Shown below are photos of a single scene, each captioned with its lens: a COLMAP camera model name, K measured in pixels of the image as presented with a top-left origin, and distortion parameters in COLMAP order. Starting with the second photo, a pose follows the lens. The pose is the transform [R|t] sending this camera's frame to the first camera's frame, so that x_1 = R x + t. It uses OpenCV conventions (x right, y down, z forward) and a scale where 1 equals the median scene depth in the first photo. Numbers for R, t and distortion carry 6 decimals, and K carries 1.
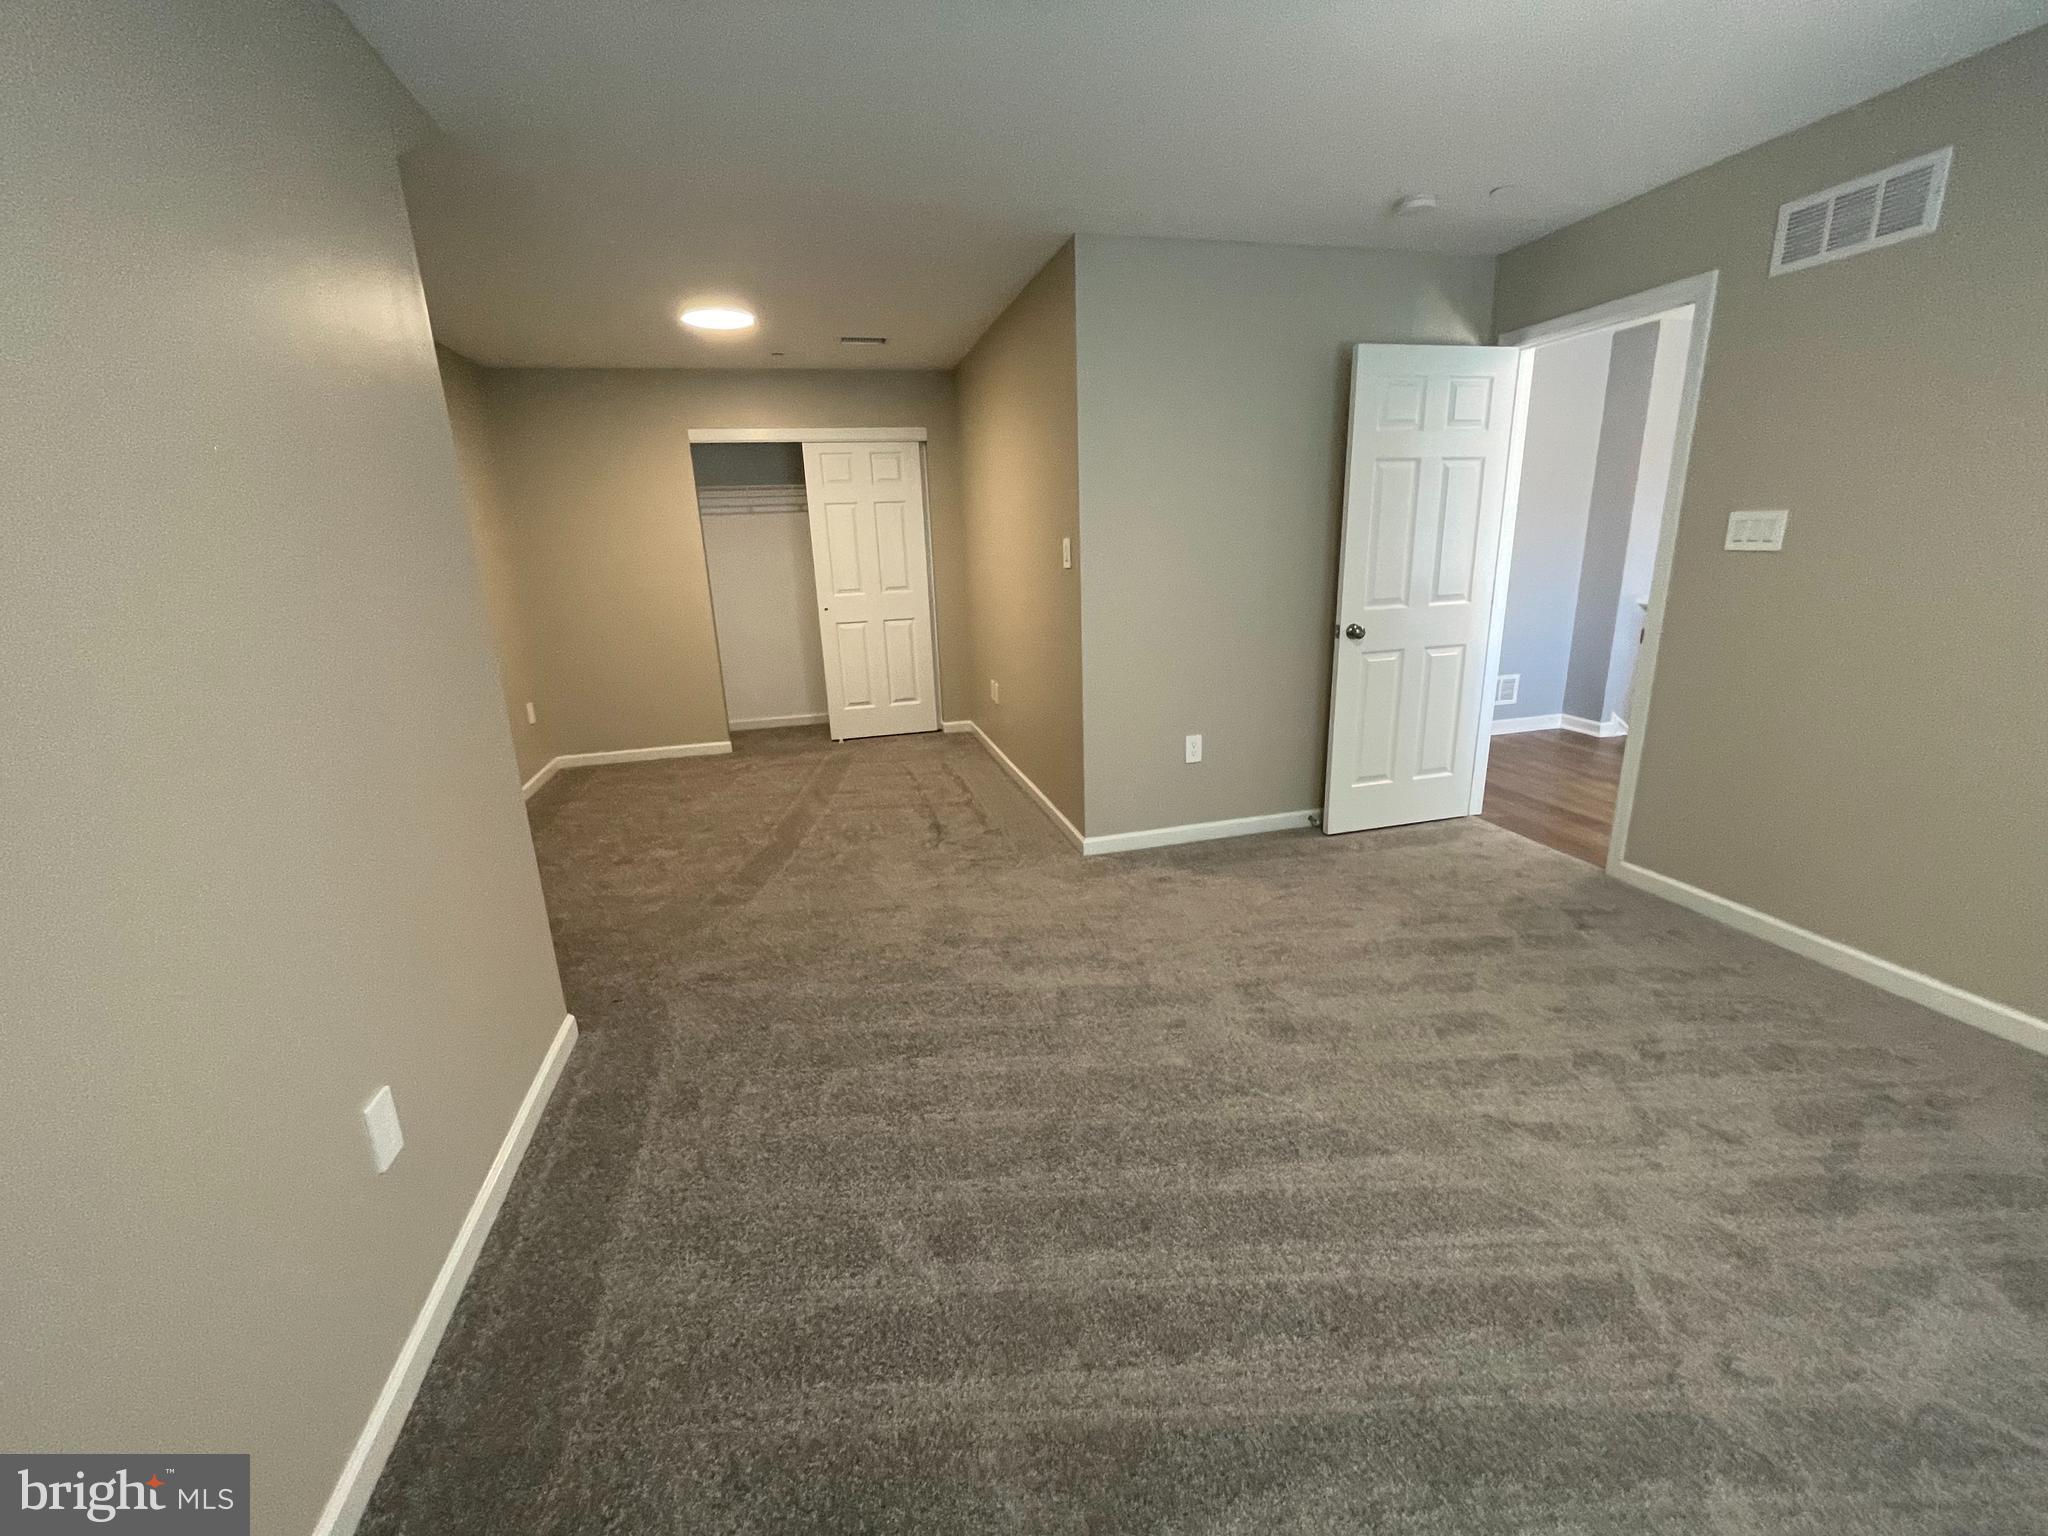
lens RADIAL K [[865.6, 0, 1018.8], [0, 865.6, 766.7], [0, 0, 1]] dist [-0.003255, -0.000329]
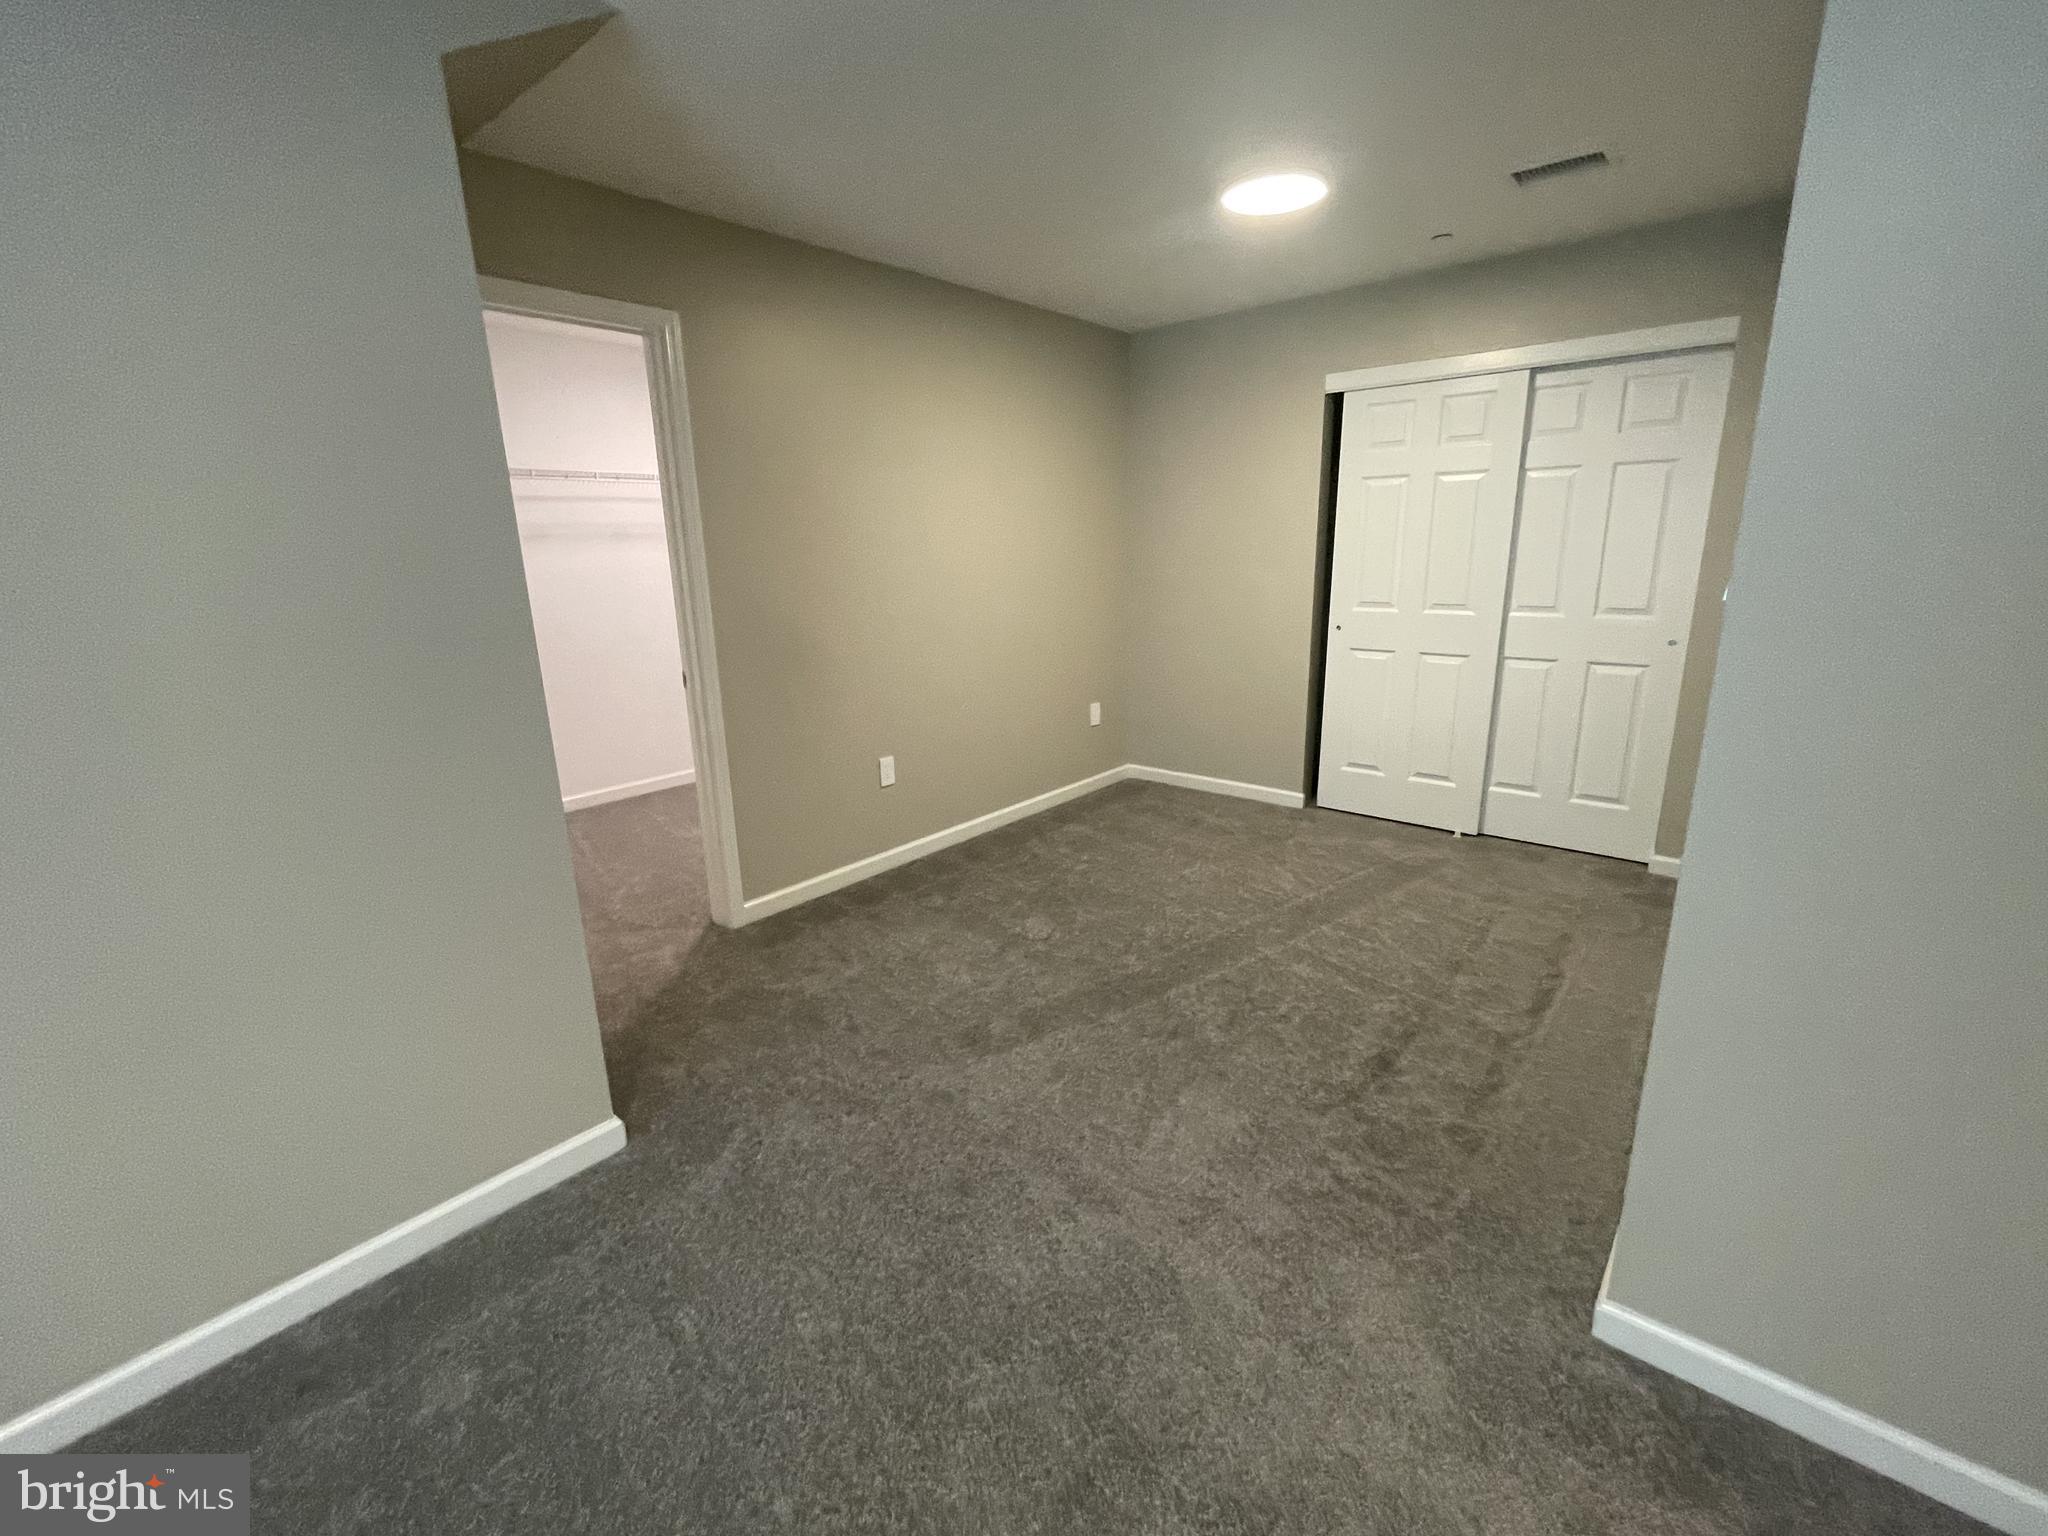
lens RADIAL K [[865.6, 0, 1018.8], [0, 865.6, 766.7], [0, 0, 1]] dist [-0.003255, -0.000329]
pose [[0.564771, 0.228042, -0.793115, 0.164435], [-0.209021, 0.969253, 0.129844, -0.135108], [0.798338, 0.092446, 0.595071, 0.475261]]
